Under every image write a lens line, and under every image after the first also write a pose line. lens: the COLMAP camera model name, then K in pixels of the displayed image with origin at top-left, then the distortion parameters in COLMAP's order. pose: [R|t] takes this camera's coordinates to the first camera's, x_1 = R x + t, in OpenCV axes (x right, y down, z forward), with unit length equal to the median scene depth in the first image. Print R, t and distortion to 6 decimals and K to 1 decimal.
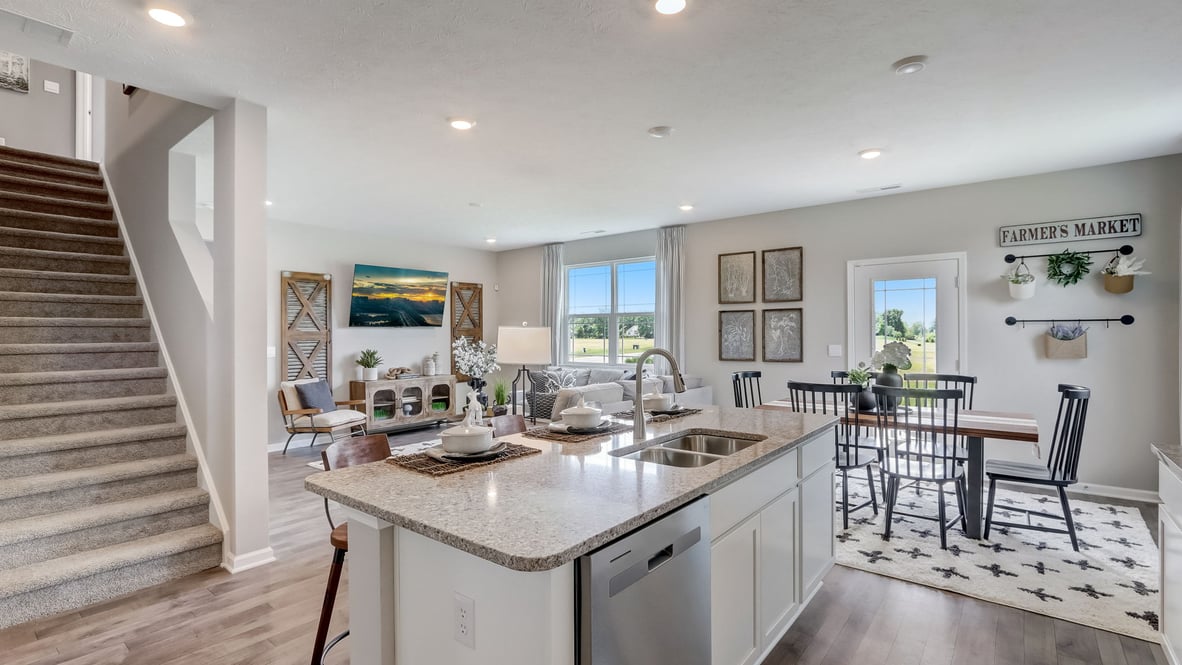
lens RADIAL K [[547.8, 0, 592.2], [0, 547.8, 331.7], [0, 0, 1]] dist [-0.014799, 0.000018]
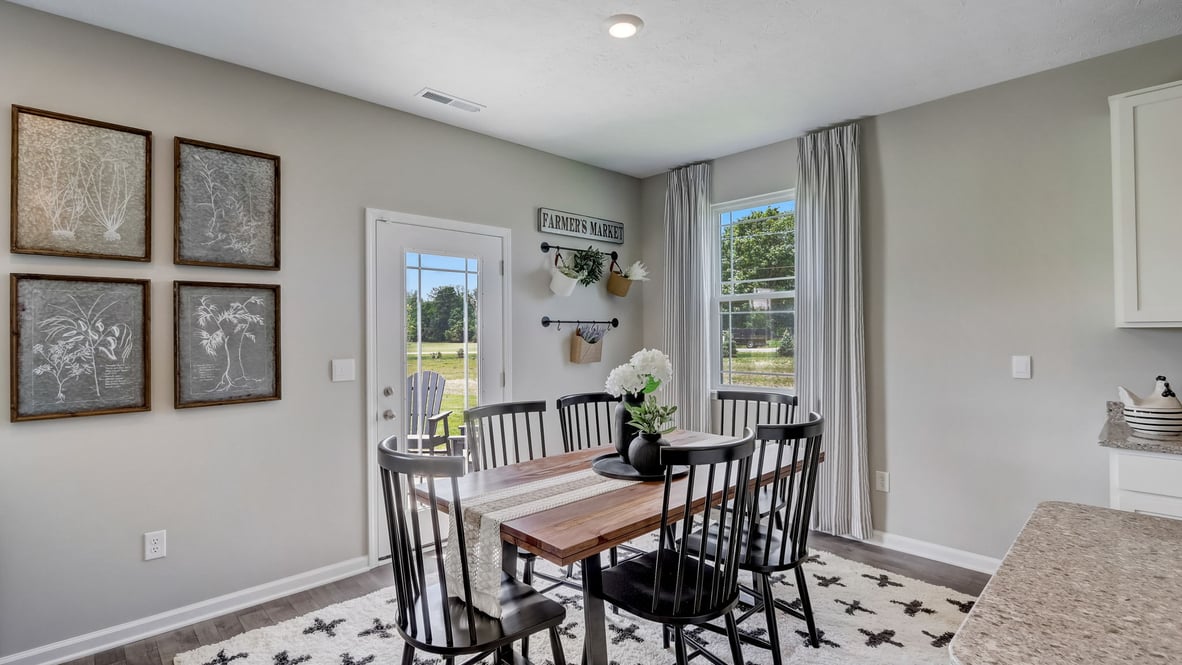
lens RADIAL K [[547.8, 0, 582.8], [0, 547.8, 330.8], [0, 0, 1]] dist [-0.014799, 0.000018]
pose [[0.138292, 0.002017, 0.990389, -0.050590], [-0.000899, 0.999998, -0.001911, -0.002846], [-0.990391, -0.000626, 0.138294, 0.666313]]
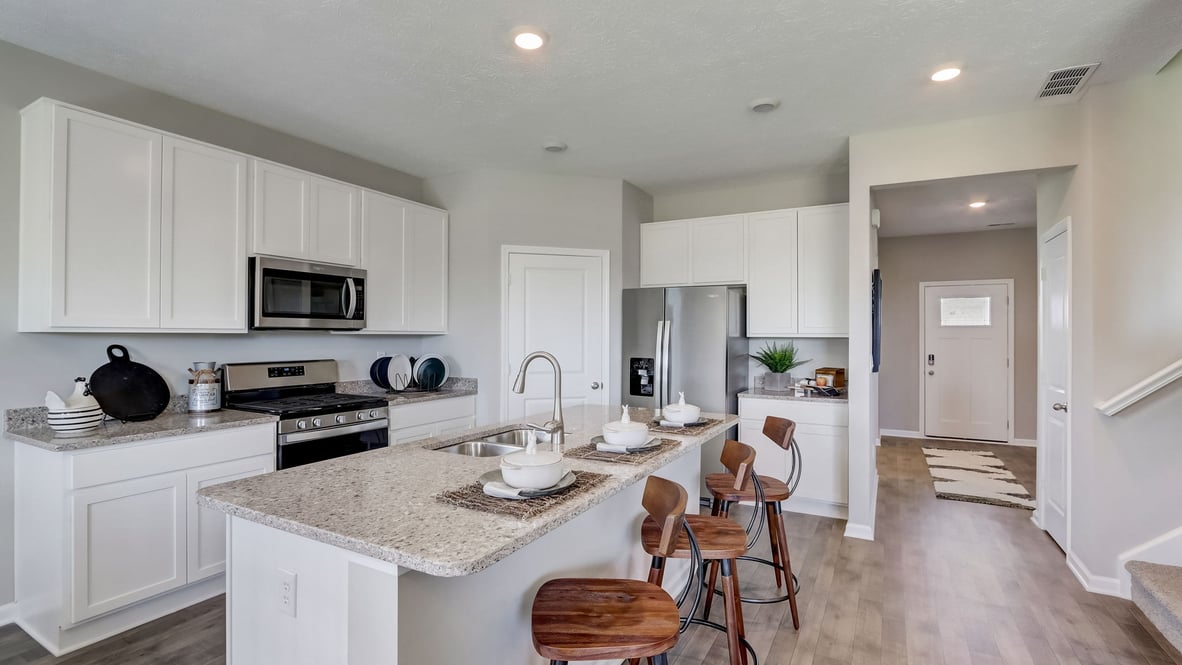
lens RADIAL K [[547.8, 0, 580.7], [0, 547.8, 334.9], [0, 0, 1]] dist [-0.014799, 0.000018]
pose [[-0.988045, -0.003743, -0.154123, 0.305437], [-0.002953, 0.999981, -0.005357, -0.005493], [0.154140, -0.004838, -0.988037, 1.023121]]
